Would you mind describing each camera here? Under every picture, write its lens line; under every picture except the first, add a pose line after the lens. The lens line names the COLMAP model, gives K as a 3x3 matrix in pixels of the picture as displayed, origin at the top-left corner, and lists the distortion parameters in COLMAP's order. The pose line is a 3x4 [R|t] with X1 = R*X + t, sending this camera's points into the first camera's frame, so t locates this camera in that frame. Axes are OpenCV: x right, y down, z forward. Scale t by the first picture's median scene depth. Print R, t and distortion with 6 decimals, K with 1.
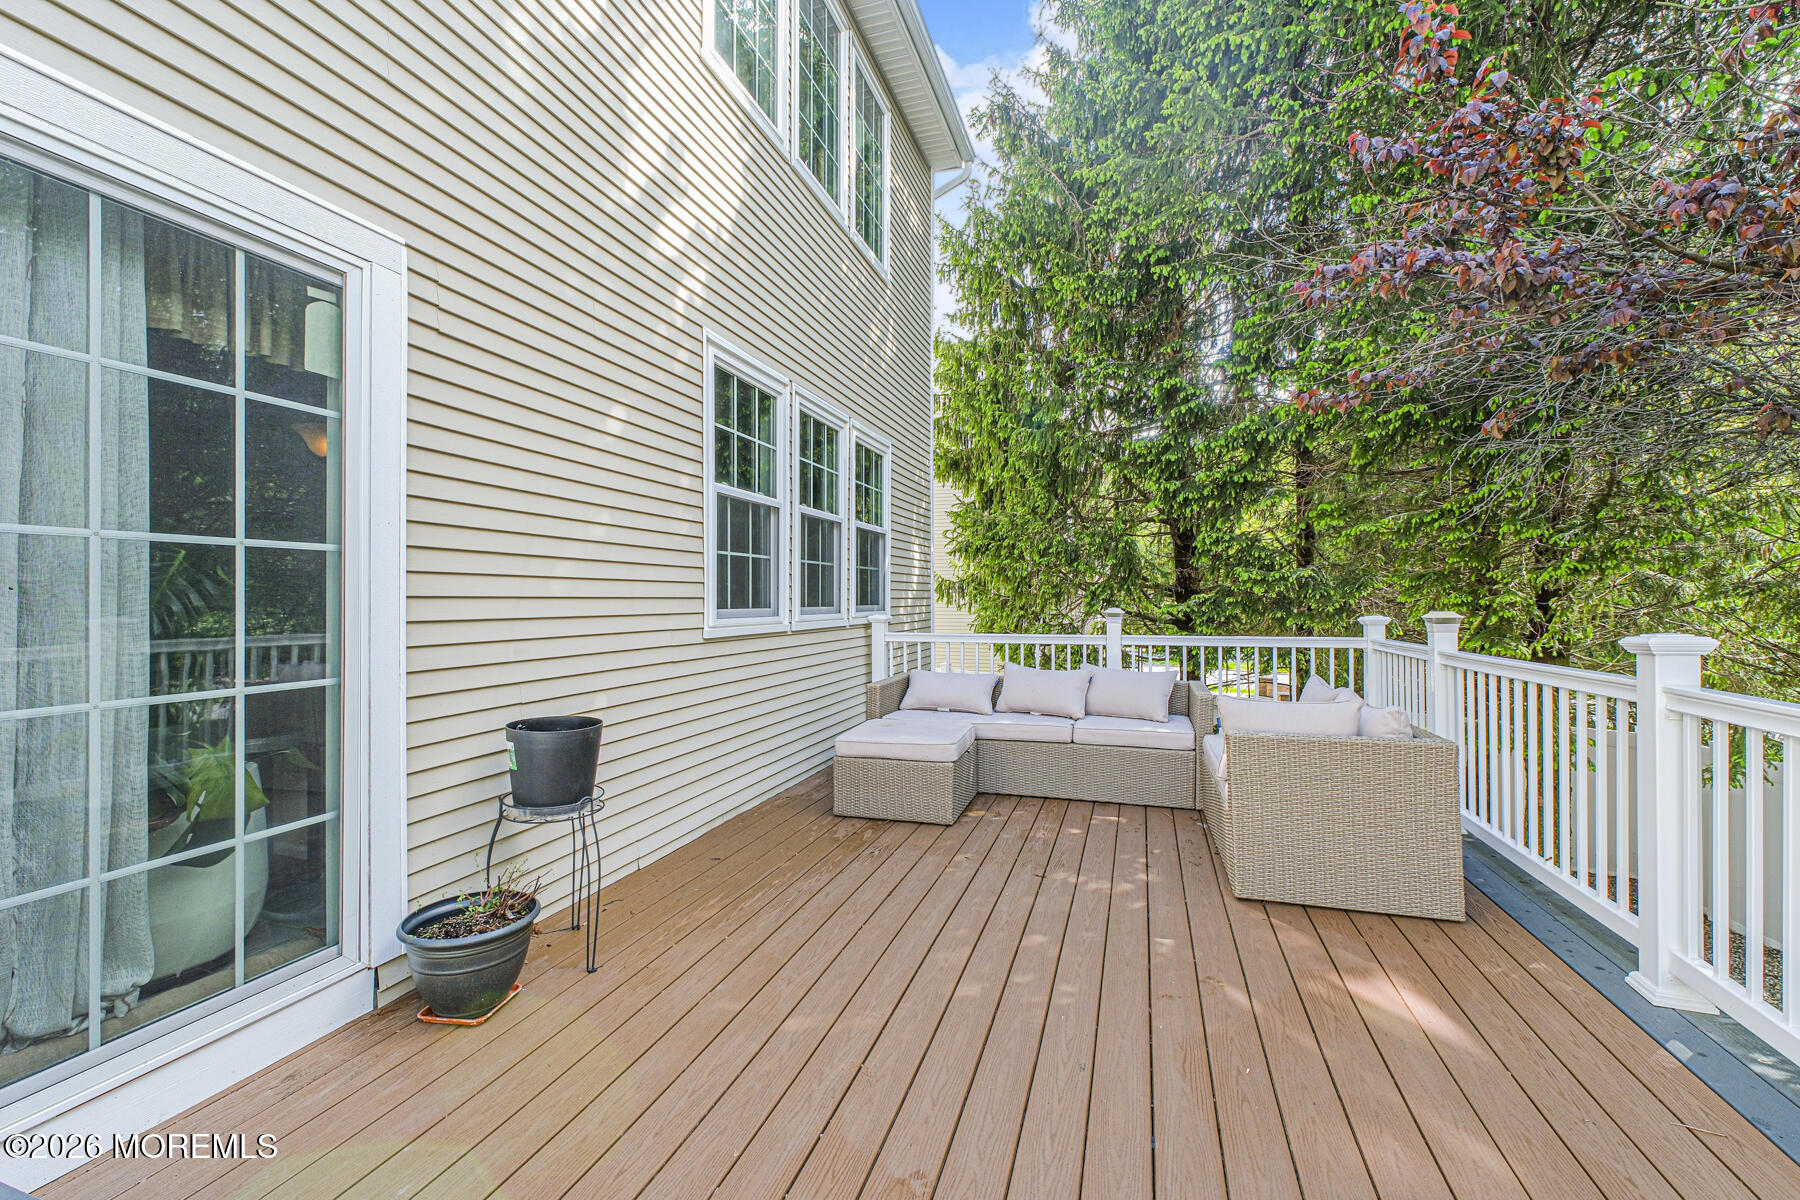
lens RADIAL K [[751.4, 0, 904.6], [0, 751.4, 594.0], [0, 0, 1]] dist [0.000474, 0.000185]
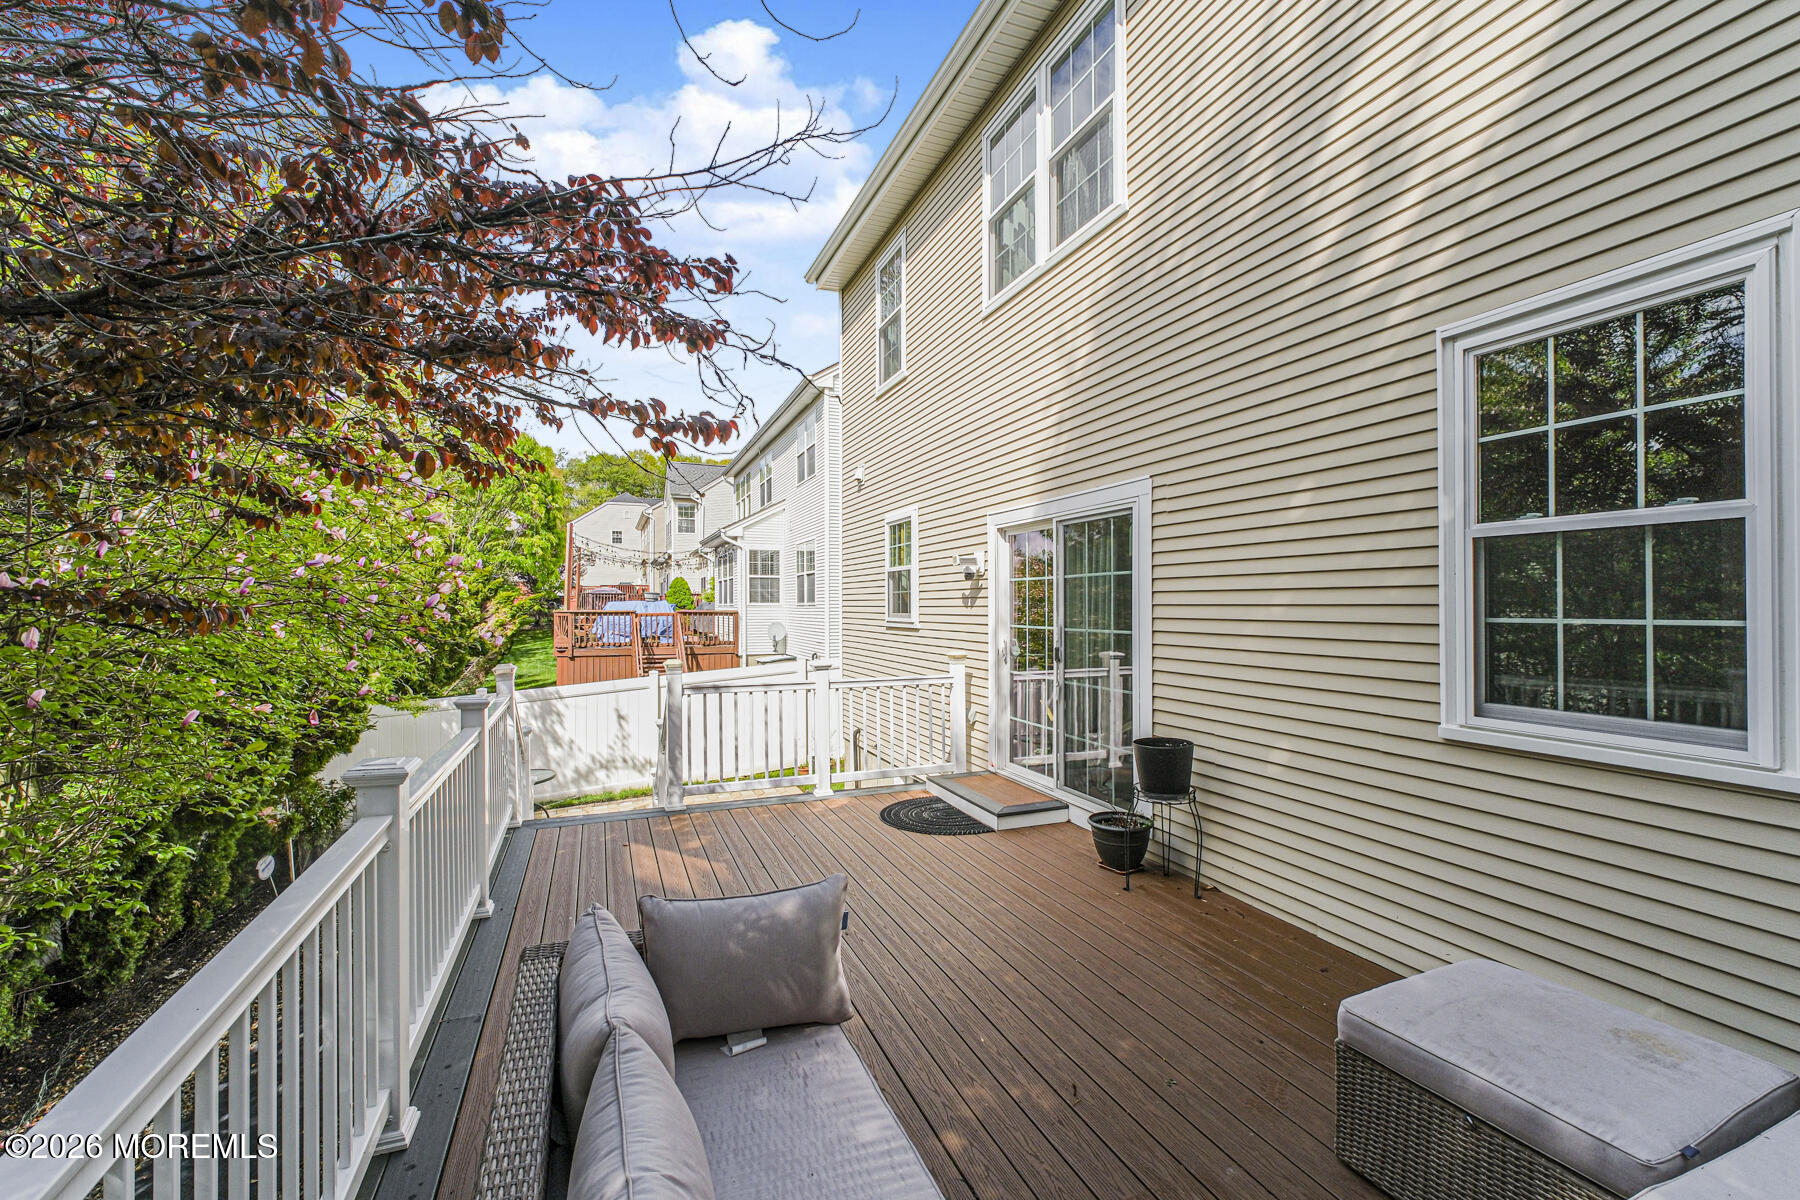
lens RADIAL K [[751.4, 0, 901.9], [0, 751.4, 603.3], [0, 0, 1]] dist [0.000474, 0.000185]
pose [[-0.777923, 0.001331, -0.628358, 0.635693], [0.005359, 0.999975, -0.004515, -0.076129], [0.628336, -0.006880, -0.777912, 1.251448]]
